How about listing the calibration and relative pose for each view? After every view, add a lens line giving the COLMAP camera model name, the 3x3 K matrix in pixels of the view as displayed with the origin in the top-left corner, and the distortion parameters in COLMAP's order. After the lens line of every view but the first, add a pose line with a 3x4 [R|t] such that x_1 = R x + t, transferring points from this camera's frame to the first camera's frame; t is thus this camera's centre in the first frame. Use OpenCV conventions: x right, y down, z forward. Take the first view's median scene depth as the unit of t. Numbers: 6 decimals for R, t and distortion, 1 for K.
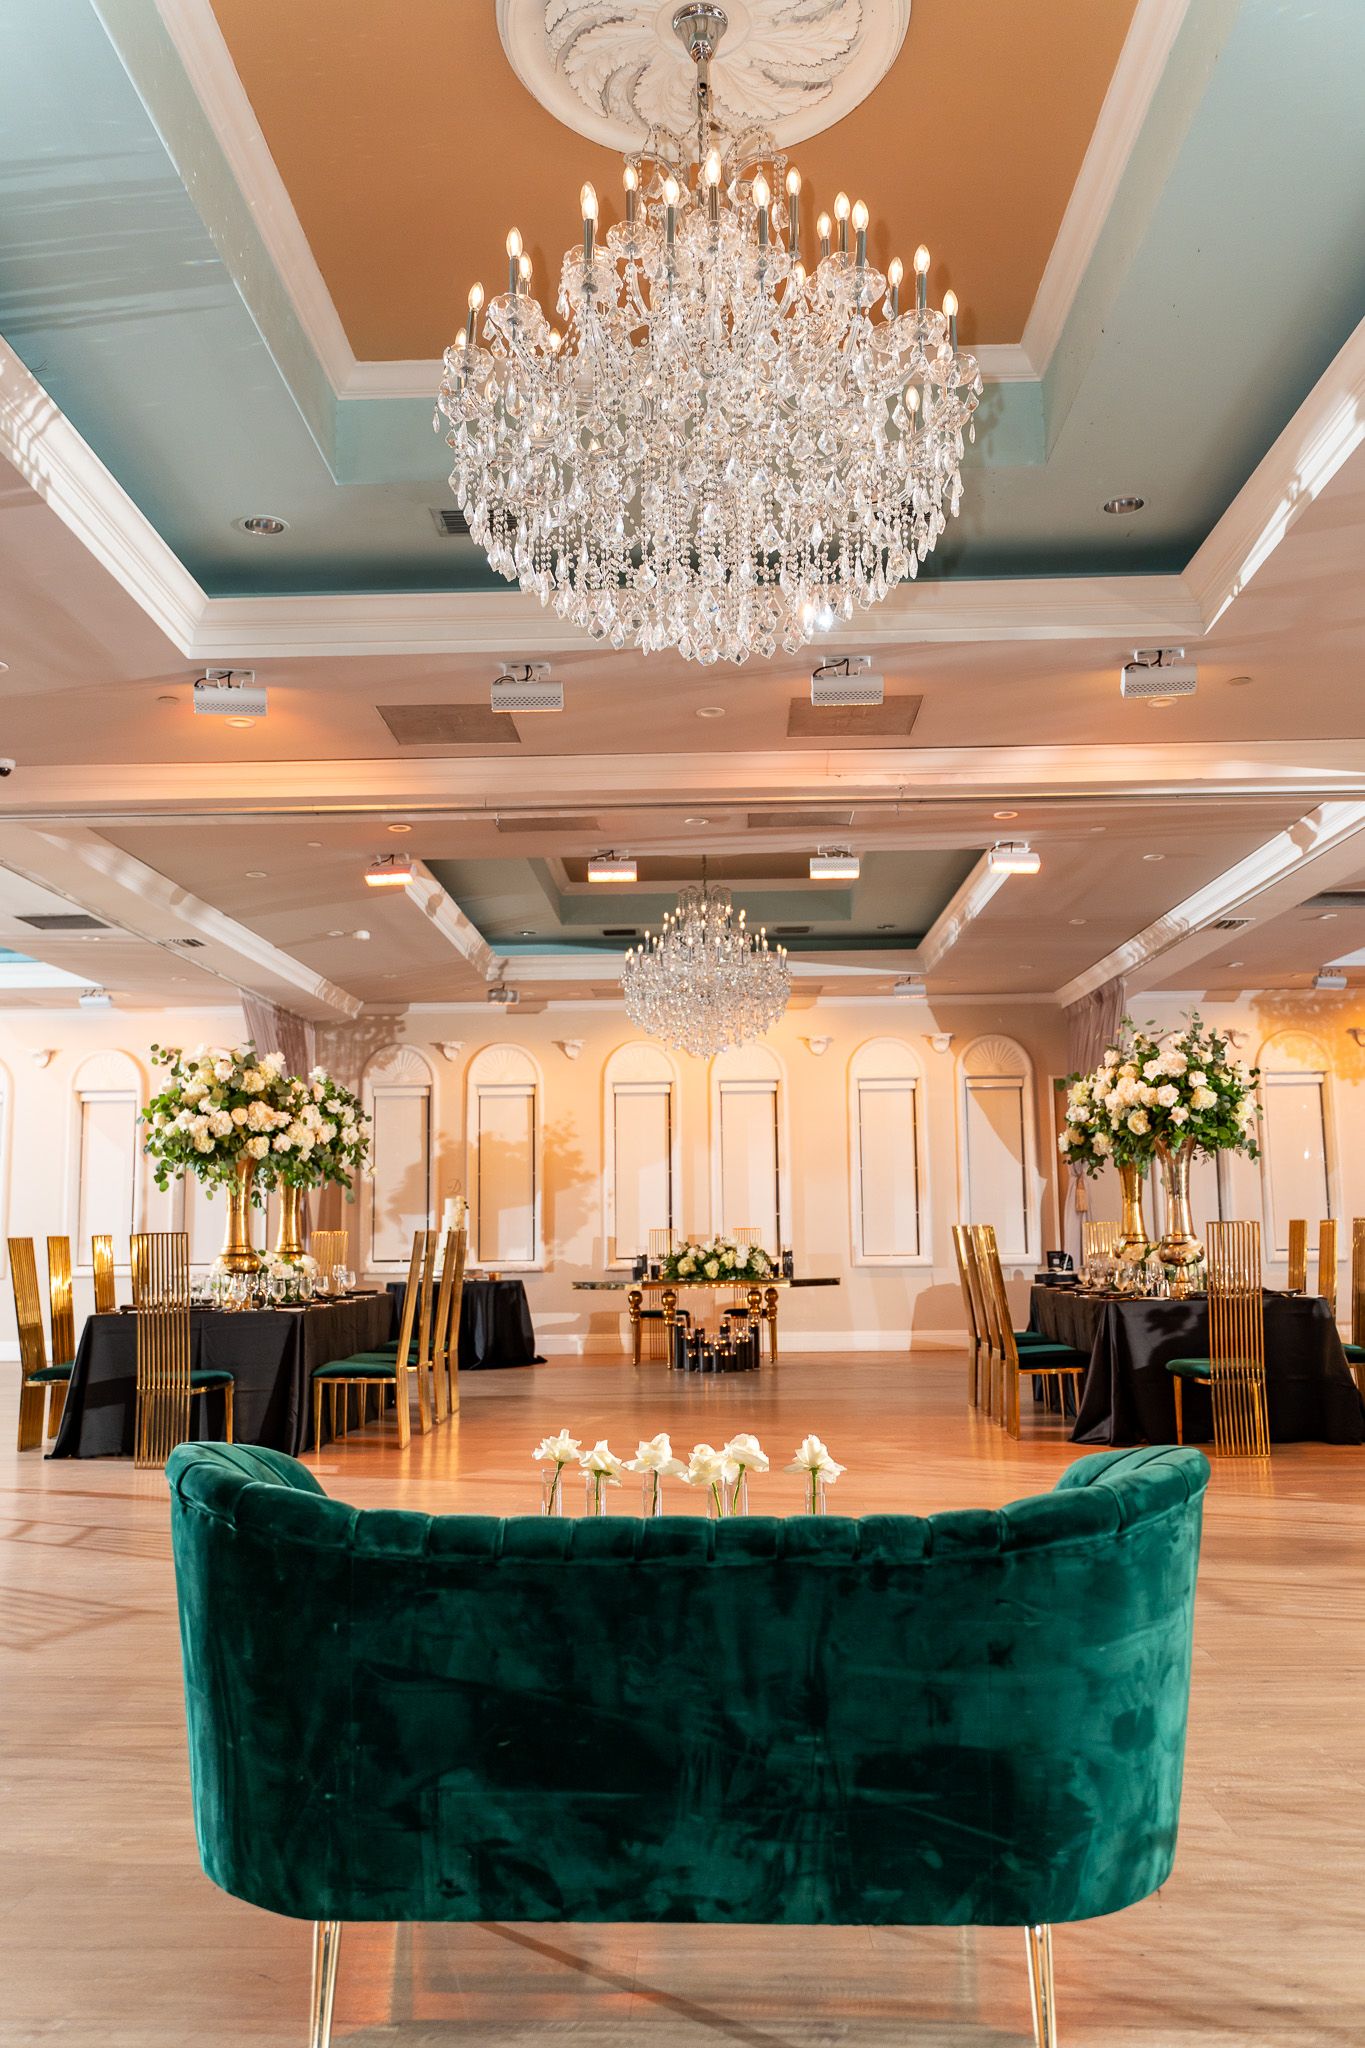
lens RADIAL K [[1619.8, 0, 682.5], [0, 1619.8, 1024.0], [0, 0, 1]] dist [0.002148, 0.000451]
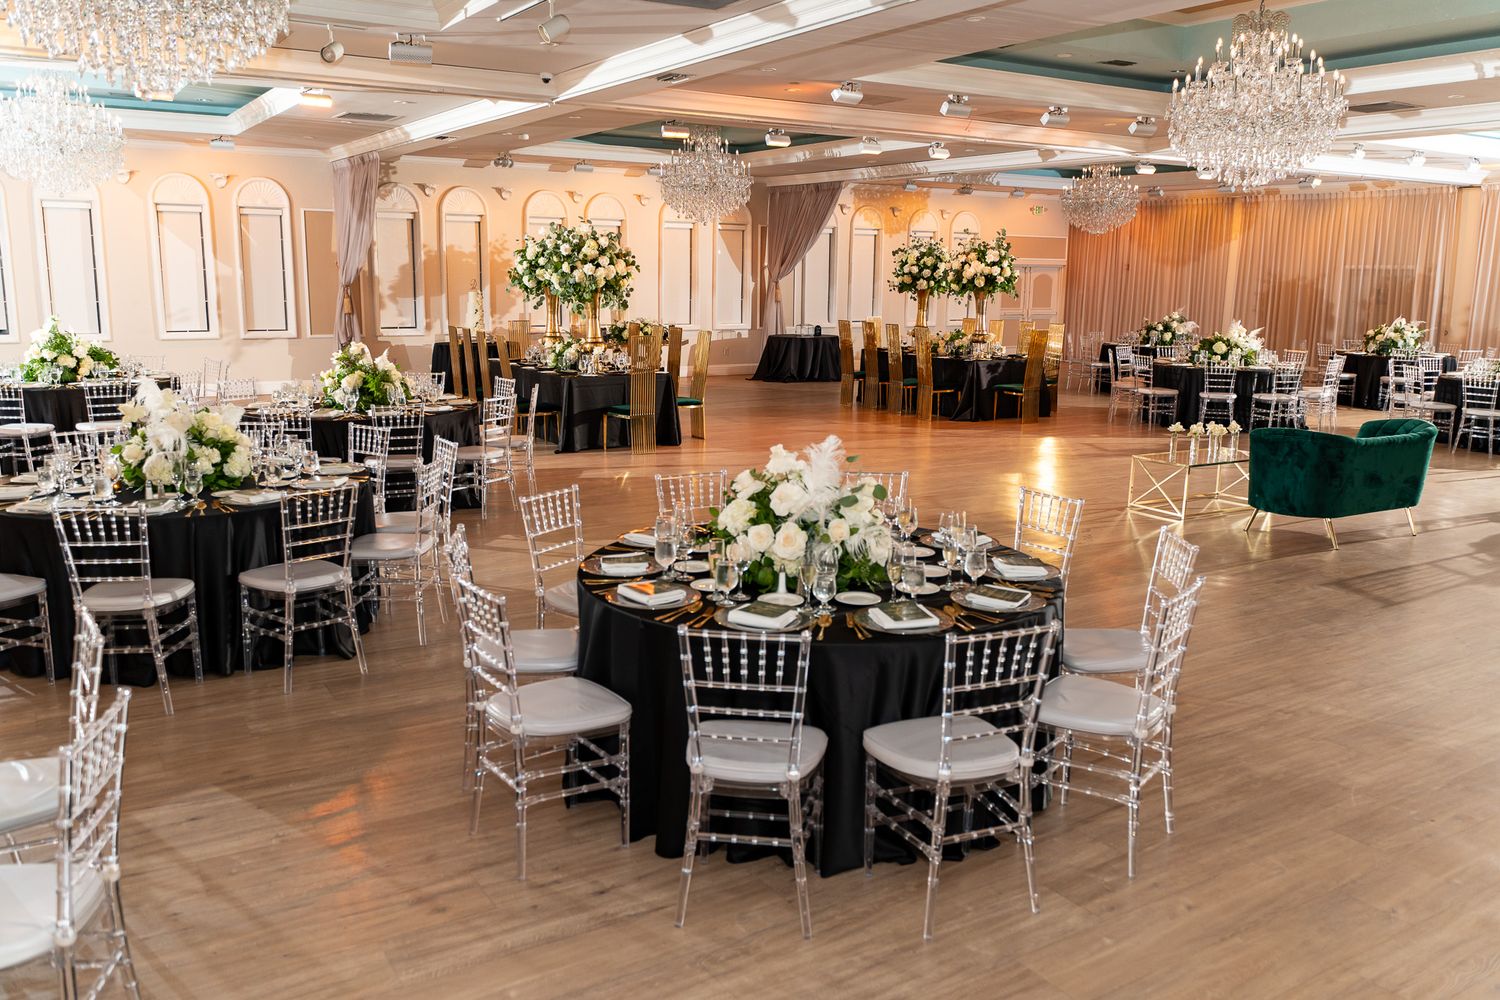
lens RADIAL K [[1177.3, 0, 750.0], [0, 1177.3, 500.0], [0, 0, 1]] dist [0.001747, 0.004179]
pose [[0.836182, -0.081943, 0.542295, -0.519010], [-0.093271, 0.953126, 0.287840, -0.052572], [-0.540462, -0.291267, 0.789344, -0.120949]]
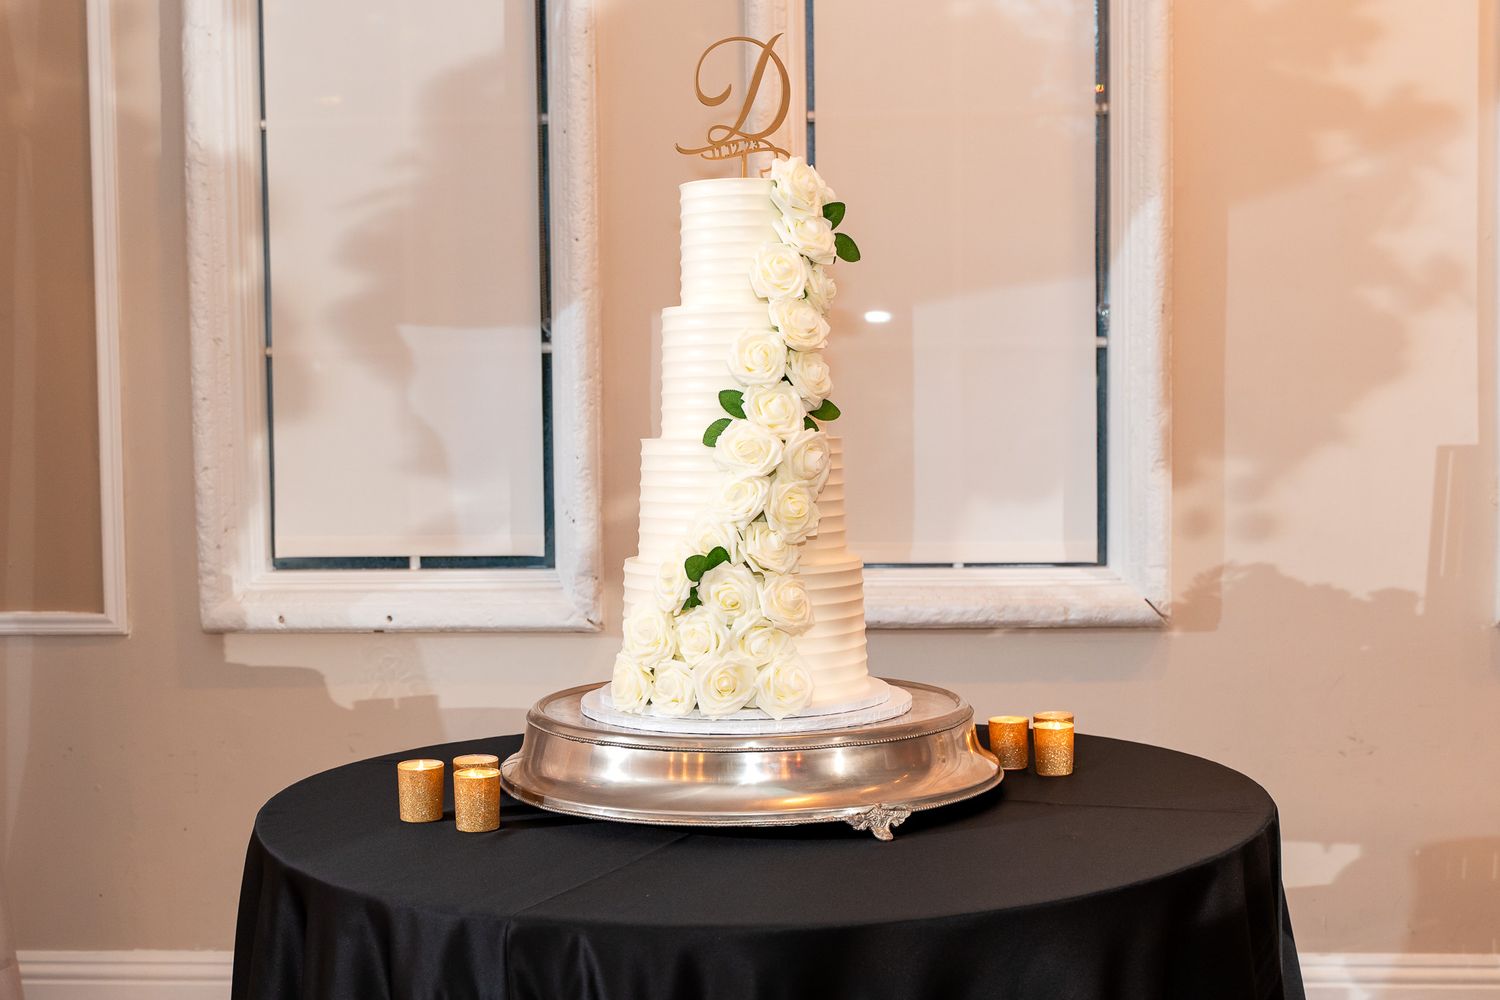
lens RADIAL K [[1961.3, 0, 750.0], [0, 1961.3, 500.0], [0, 0, 1]] dist [-0.018754, -0.023510]
pose [[0.998949, 0.002266, -0.045782, -0.122740], [0.006300, 0.982510, 0.186106, 0.095196], [0.045403, -0.186198, 0.981463, 0.772287]]
